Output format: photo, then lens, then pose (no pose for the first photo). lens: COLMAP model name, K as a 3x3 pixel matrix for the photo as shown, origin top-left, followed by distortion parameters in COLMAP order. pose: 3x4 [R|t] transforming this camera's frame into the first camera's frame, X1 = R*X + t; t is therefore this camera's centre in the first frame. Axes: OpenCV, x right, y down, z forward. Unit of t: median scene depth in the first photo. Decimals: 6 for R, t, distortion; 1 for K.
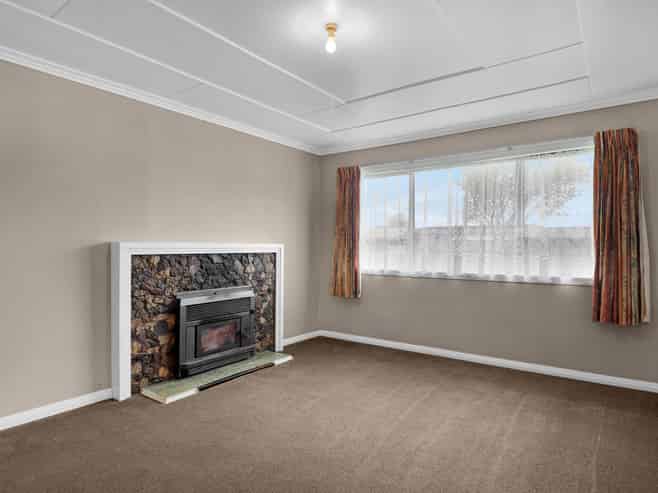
lens RADIAL K [[379.3, 0, 329.8], [0, 379.3, 247.5], [0, 0, 1]] dist [-0.007622, -0.001152]
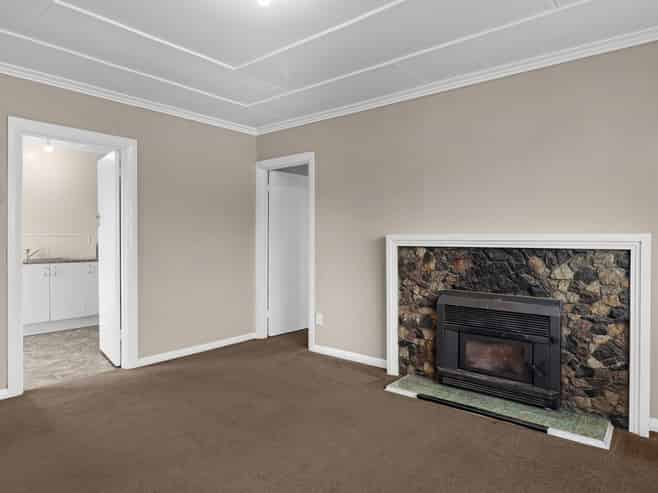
lens RADIAL K [[400.2, 0, 329.6], [0, 400.2, 241.6], [0, 0, 1]] dist [-0.000370, -0.000621]
pose [[-0.039040, 0.008658, -0.999200, 0.580636], [-0.000346, 0.999962, 0.008678, -0.003464], [0.999238, 0.000685, -0.039036, 0.773530]]
